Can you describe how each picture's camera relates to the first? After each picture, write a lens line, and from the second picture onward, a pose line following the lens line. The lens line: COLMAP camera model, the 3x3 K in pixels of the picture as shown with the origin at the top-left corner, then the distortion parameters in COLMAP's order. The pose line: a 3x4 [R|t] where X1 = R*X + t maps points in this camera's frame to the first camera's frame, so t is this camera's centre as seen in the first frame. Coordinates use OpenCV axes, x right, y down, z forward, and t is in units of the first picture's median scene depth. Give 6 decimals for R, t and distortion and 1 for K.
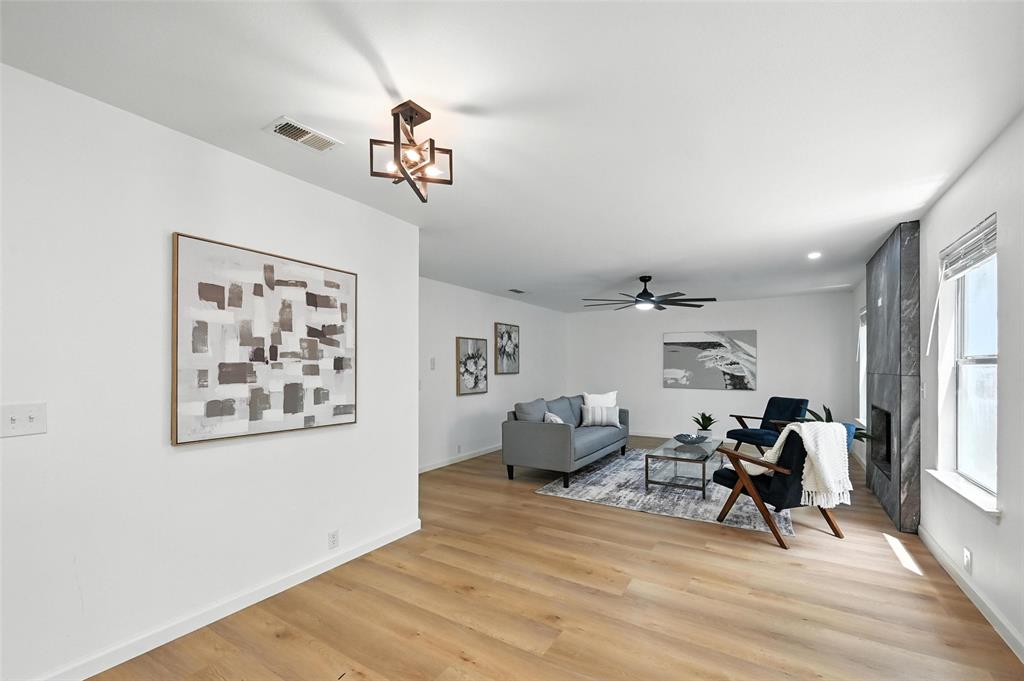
lens RADIAL K [[421.8, 0, 512.7], [0, 421.8, 367.3], [0, 0, 1]] dist [-0.000078, -0.000240]
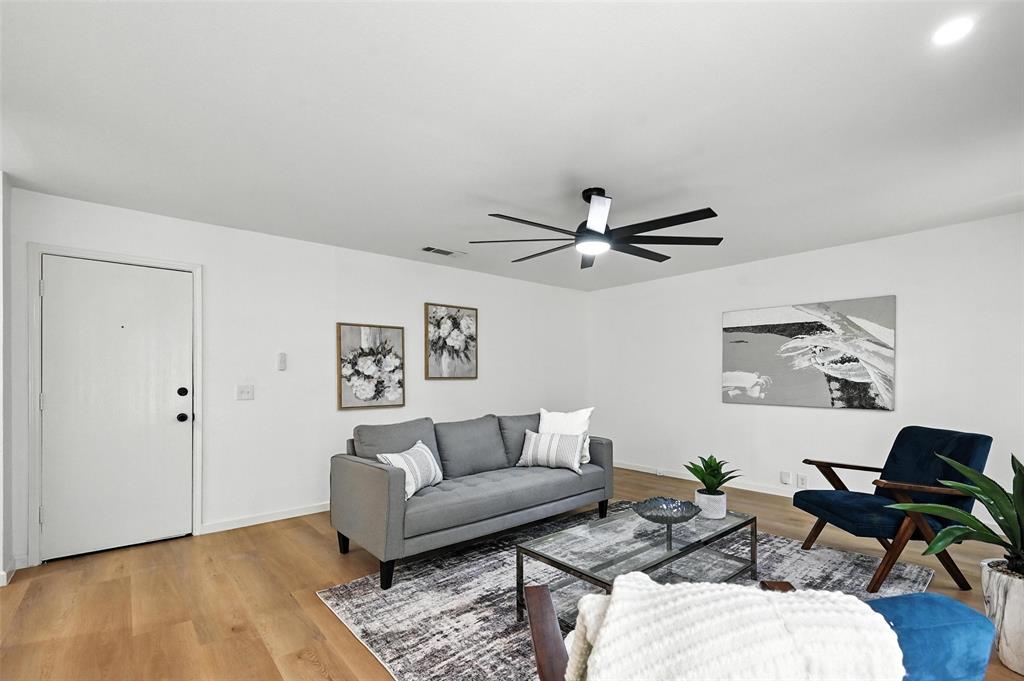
lens RADIAL K [[455.1, 0, 511.5], [0, 455.1, 378.7], [0, 0, 1]] dist [0.000279, -0.000011]
pose [[0.955739, 0.000535, -0.294214, 0.327003], [0.000823, 0.999990, 0.004490, 0.013360], [0.294213, -0.004533, 0.955729, 0.364933]]
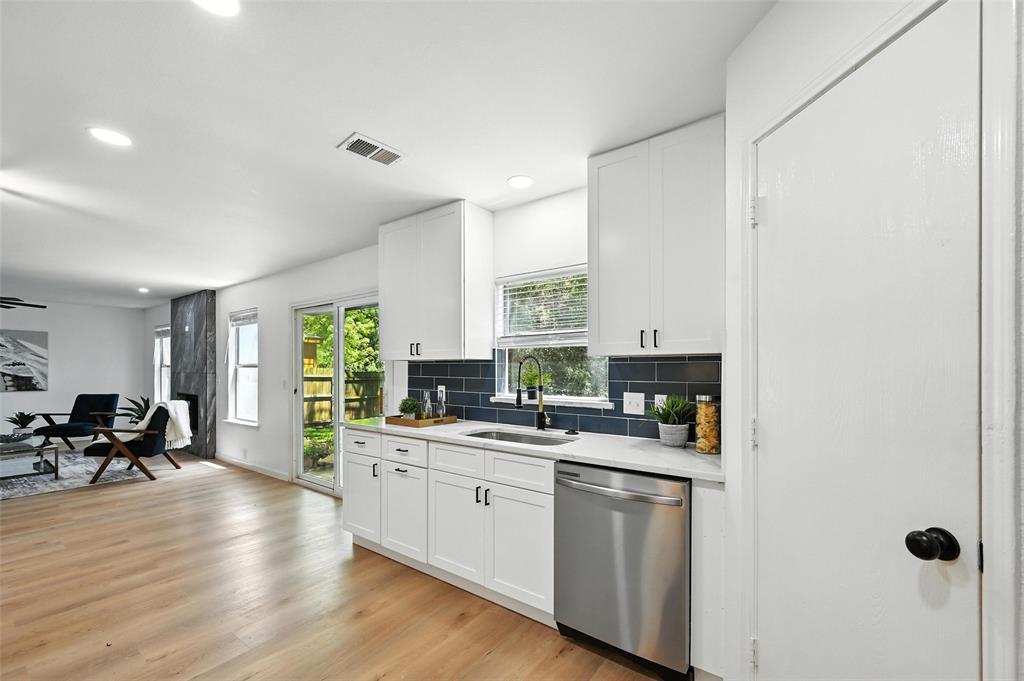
lens RADIAL K [[415.5, 0, 524.2], [0, 415.5, 373.7], [0, 0, 1]] dist [0.001212, 0.000125]
pose [[0.053045, -0.007284, 0.998566, -0.426165], [-0.004159, 0.999963, 0.007515, 0.000832], [-0.998583, -0.004552, 0.053013, -0.247398]]
